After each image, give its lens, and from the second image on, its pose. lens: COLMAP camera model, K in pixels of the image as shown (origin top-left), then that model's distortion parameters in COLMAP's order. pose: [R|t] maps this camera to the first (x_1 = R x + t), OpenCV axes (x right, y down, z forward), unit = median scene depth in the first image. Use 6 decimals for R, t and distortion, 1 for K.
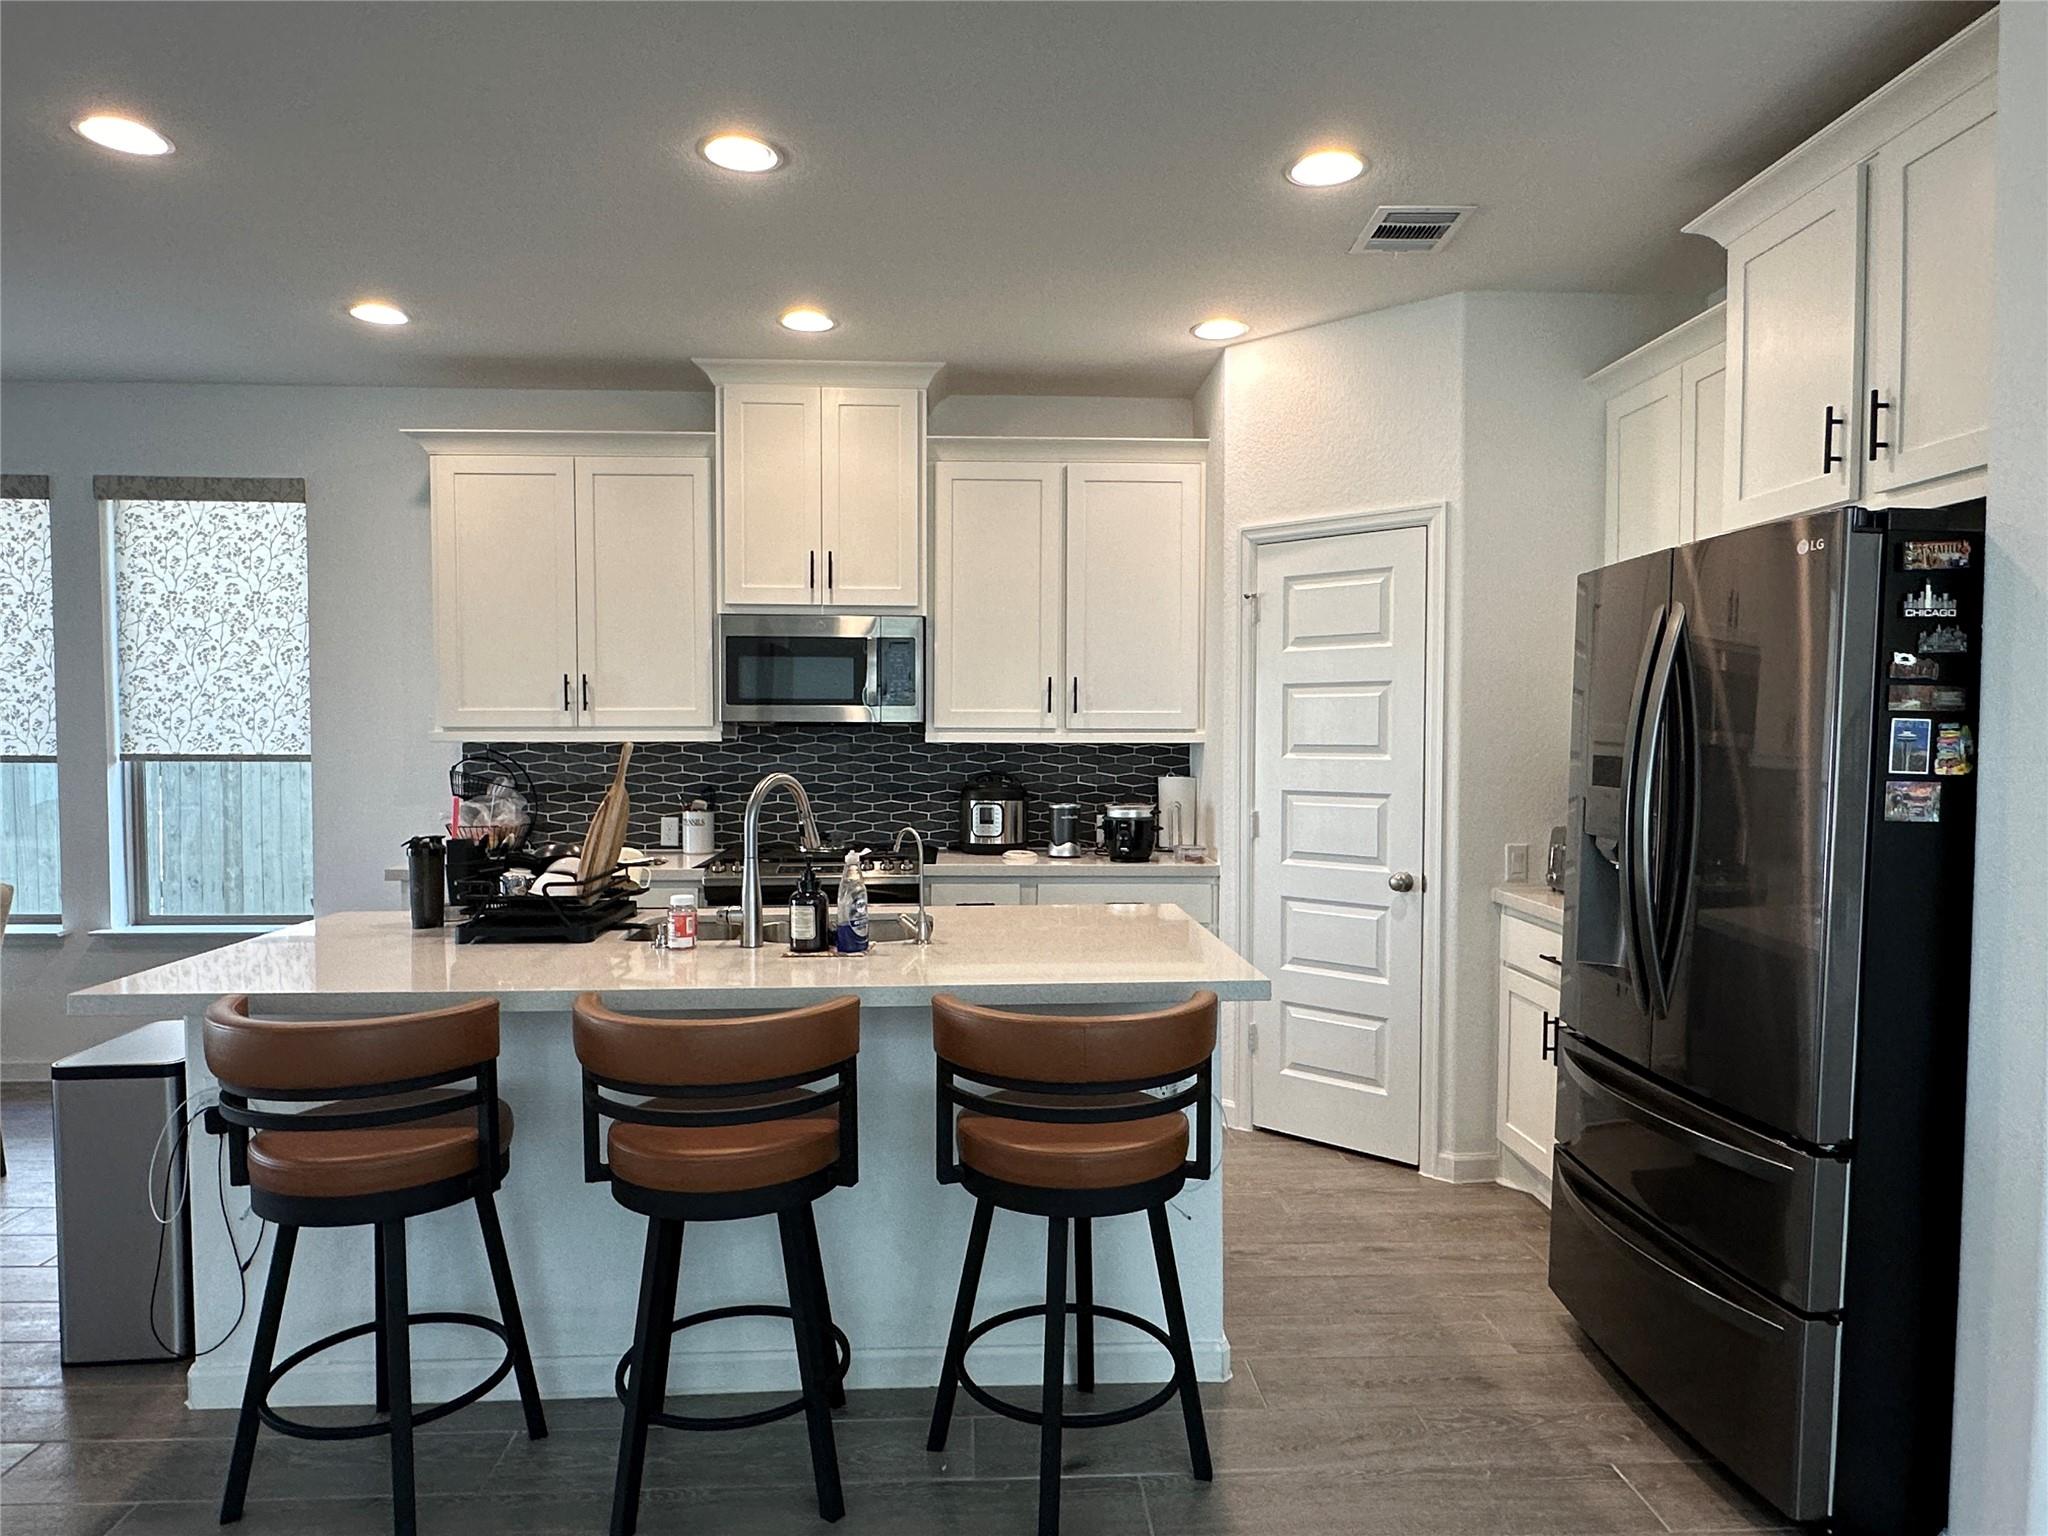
lens RADIAL K [[1123.3, 0, 1068.3], [0, 1123.3, 756.9], [0, 0, 1]] dist [-0.002961, 0.000698]
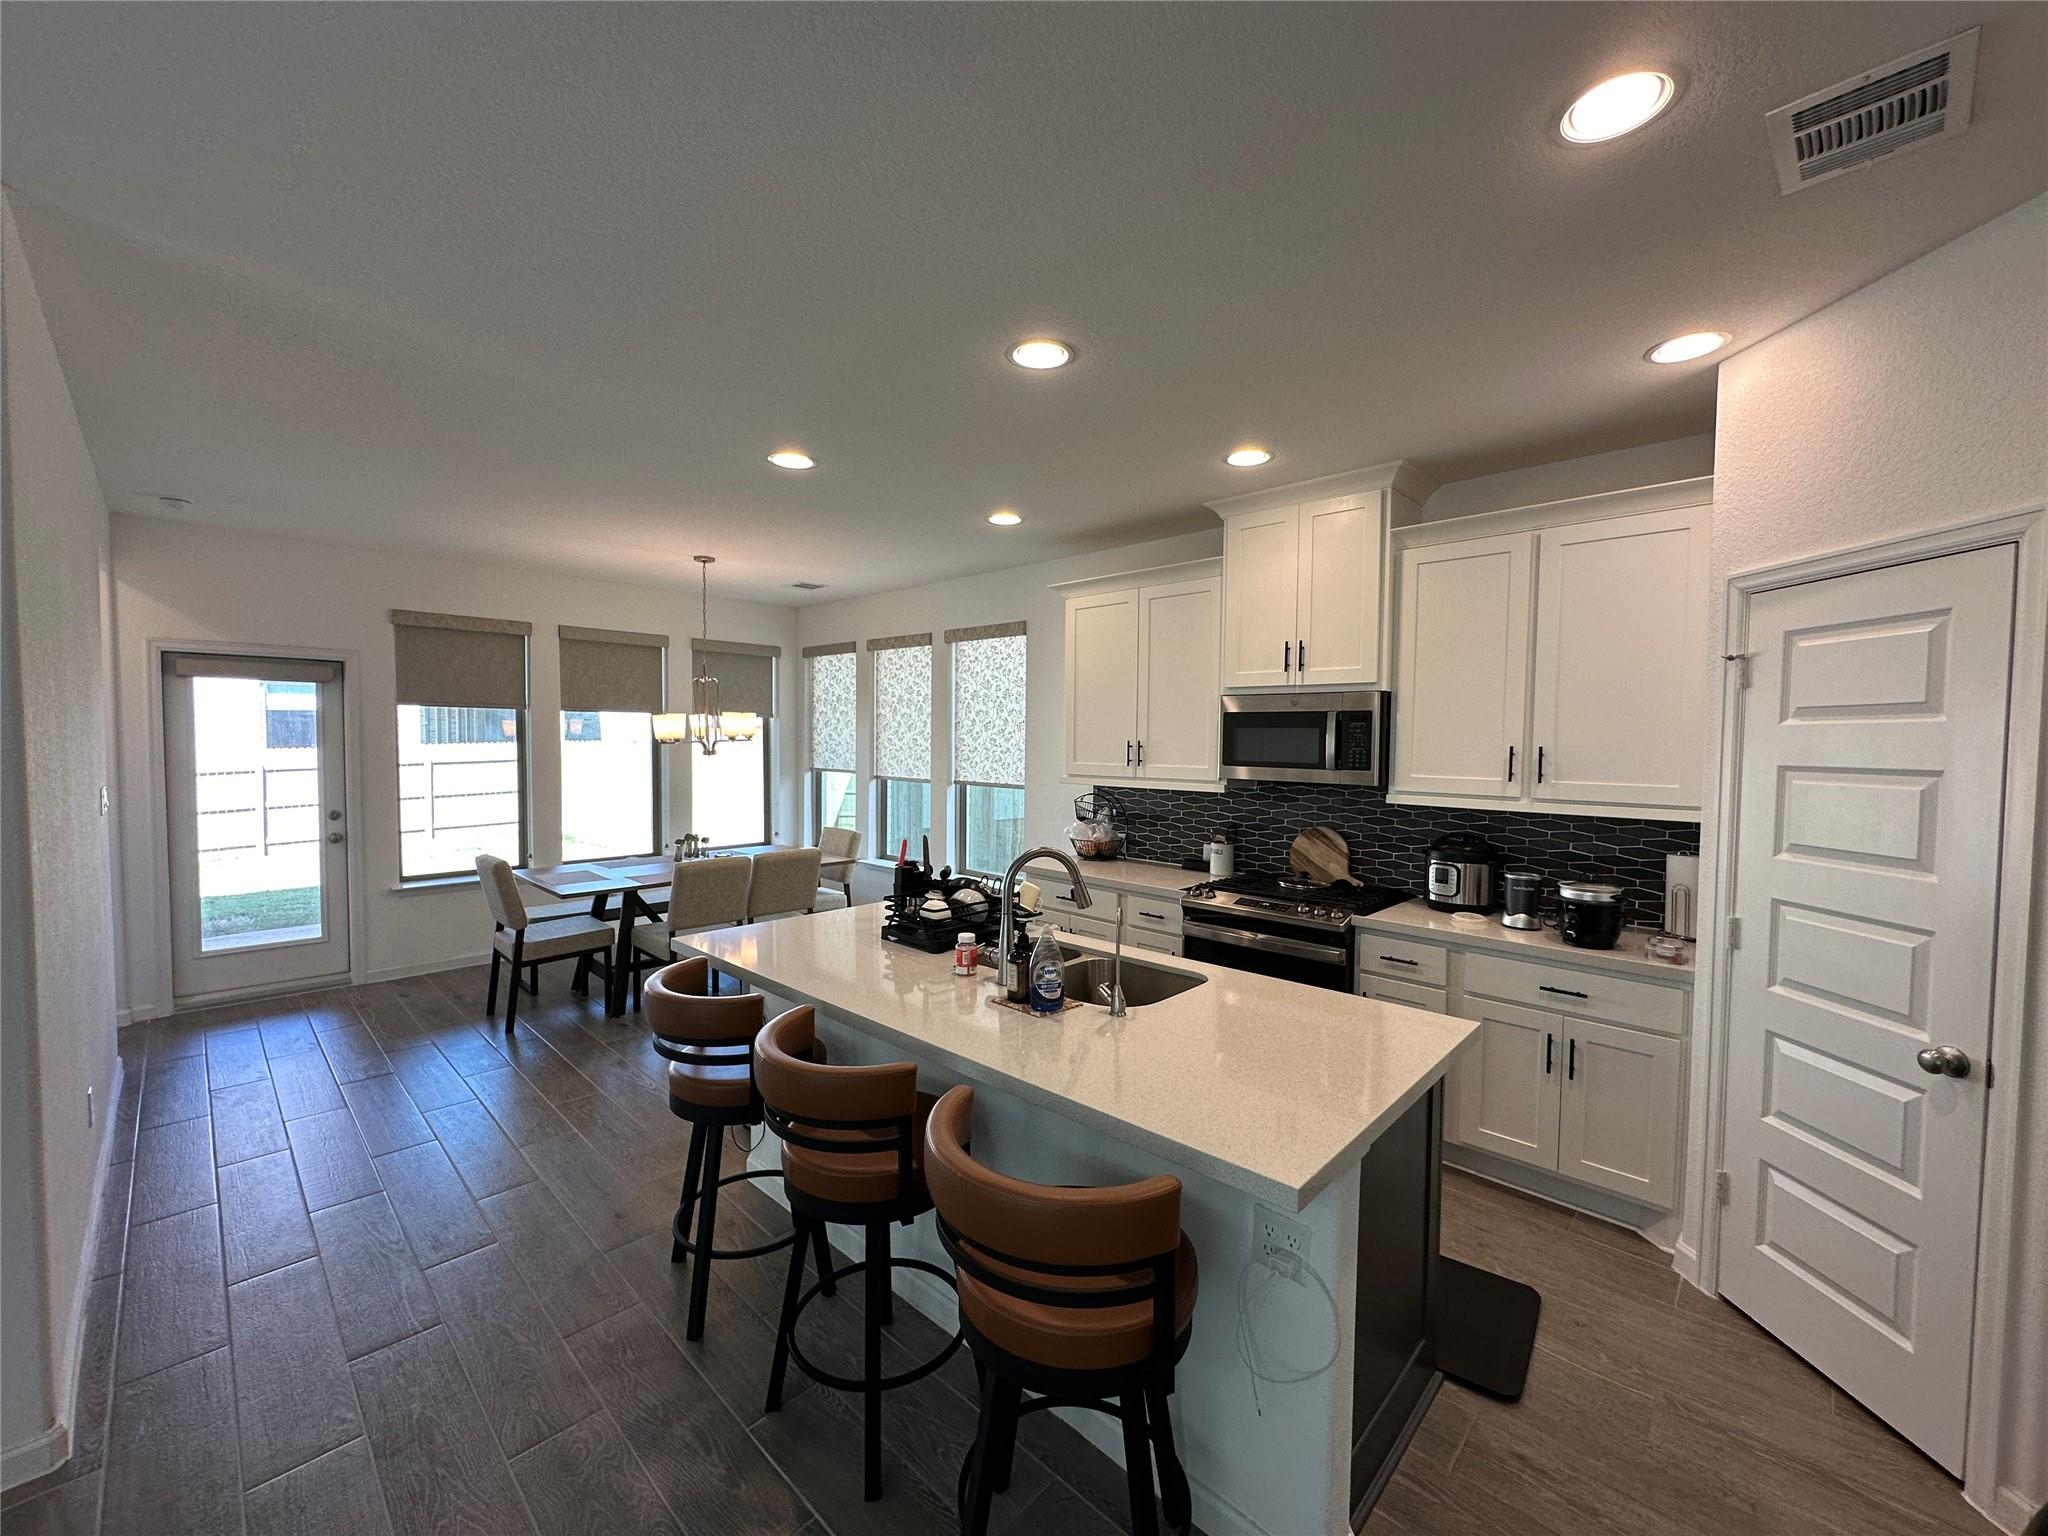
lens RADIAL K [[802.4, 0, 1065.0], [0, 802.4, 764.0], [0, 0, 1]] dist [0.002512, 0.000325]
pose [[0.701972, 0.030293, -0.711560, 0.221453], [-0.034752, 0.999362, 0.008262, -0.048897], [0.711356, 0.018928, 0.702577, 0.215931]]
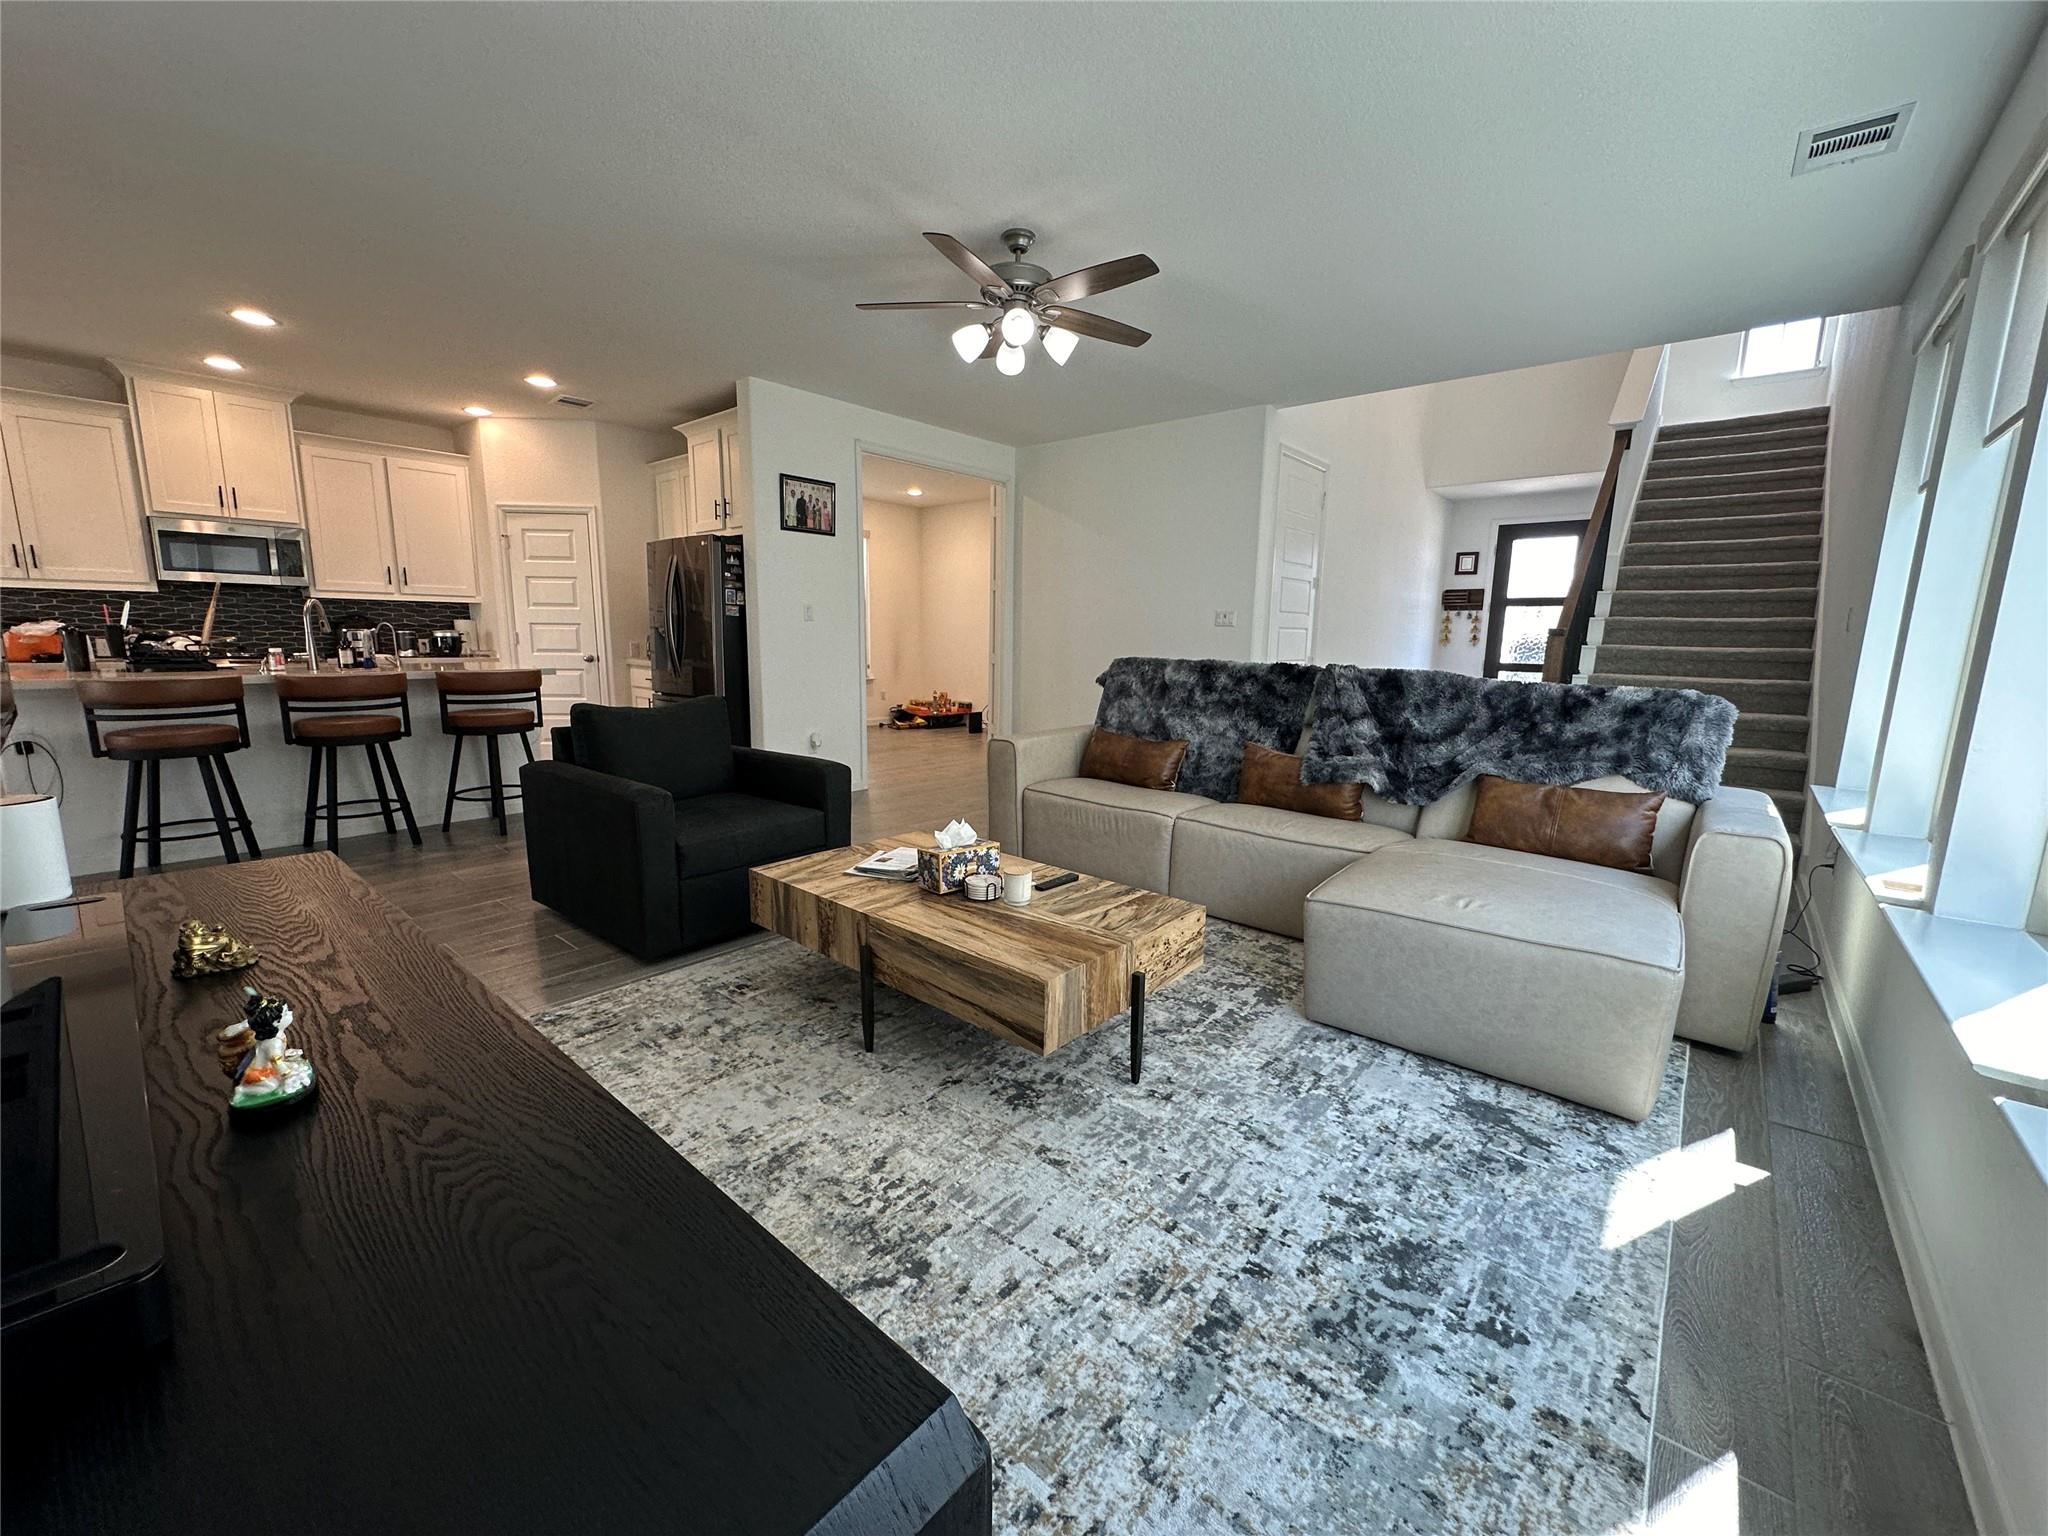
lens RADIAL K [[802.4, 0, 1023.5], [0, 802.4, 767.7], [0, 0, 1]] dist [0.002512, 0.000325]
pose [[0.678054, -0.114793, 0.725992, -0.340284], [0.013458, 0.989502, 0.143890, 0.096040], [-0.734888, -0.087795, 0.672481, -0.858061]]
